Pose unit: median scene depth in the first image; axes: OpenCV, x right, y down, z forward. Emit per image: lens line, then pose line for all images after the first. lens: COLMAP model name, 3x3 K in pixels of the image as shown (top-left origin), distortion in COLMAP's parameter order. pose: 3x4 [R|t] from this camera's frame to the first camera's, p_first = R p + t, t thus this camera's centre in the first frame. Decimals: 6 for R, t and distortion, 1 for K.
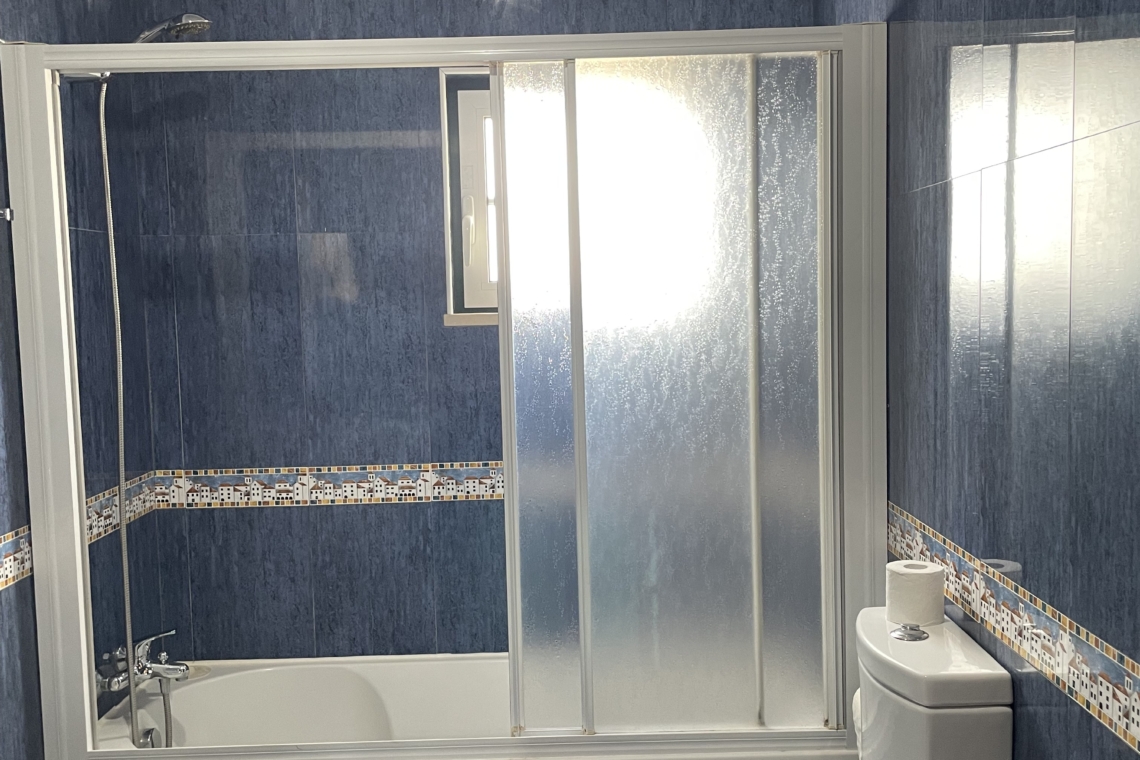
lens RADIAL K [[1146.8, 0, 573.5], [0, 1146.8, 388.7], [0, 0, 1]] dist [0.042103, 0.000000]
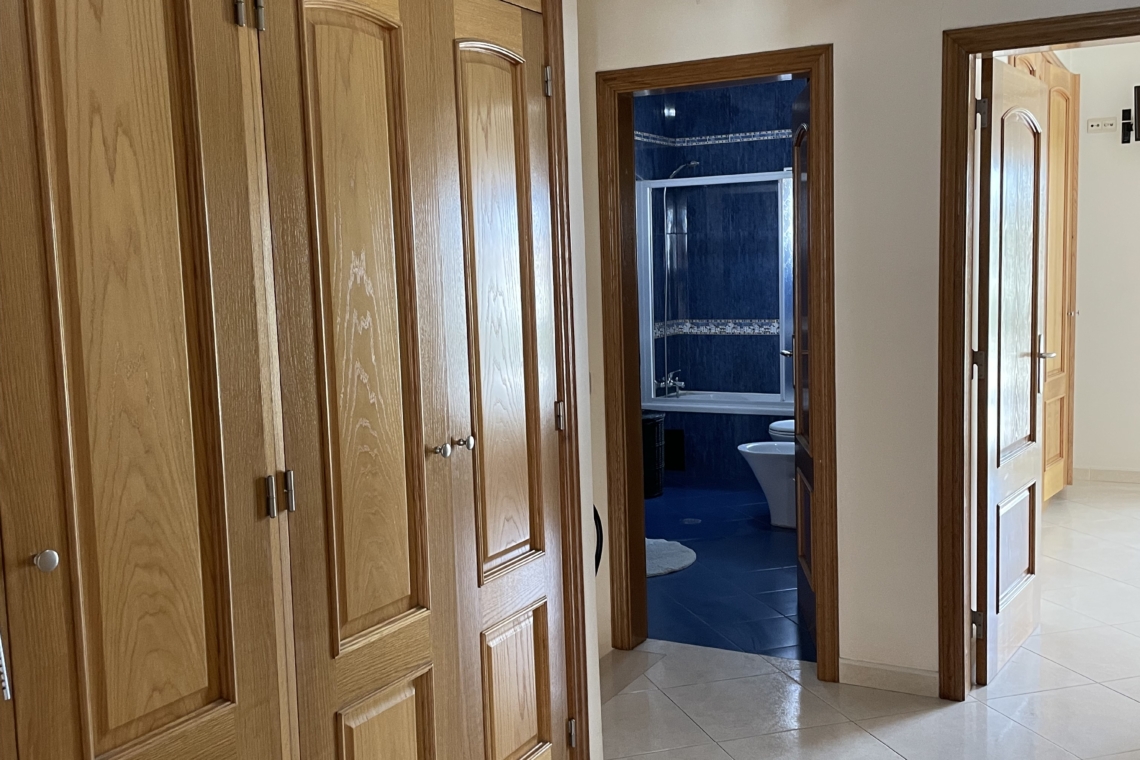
lens RADIAL K [[1146.8, 0, 574.3], [0, 1146.8, 382.0], [0, 0, 1]] dist [0.042103, 0.000000]
pose [[0.884887, 0.049962, -0.463118, 0.690769], [-0.031016, 0.998344, 0.048440, 0.094865], [0.464771, -0.028500, 0.884972, -1.537643]]
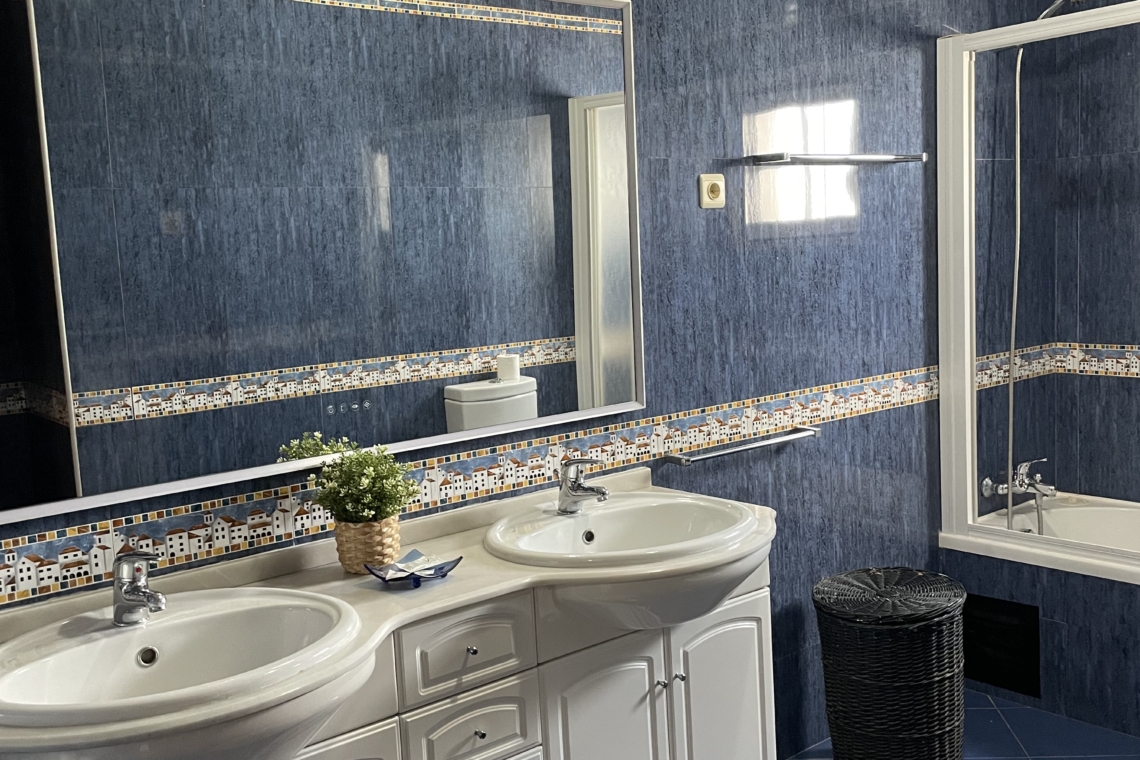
lens RADIAL K [[1146.8, 0, 592.0], [0, 1146.8, 378.6], [0, 0, 1]] dist [0.042103, 0.000000]
pose [[0.646383, 0.079694, -0.758840, 0.285205], [-0.027410, 0.996314, 0.081286, 0.020523], [0.762521, -0.031742, 0.646185, -0.230660]]
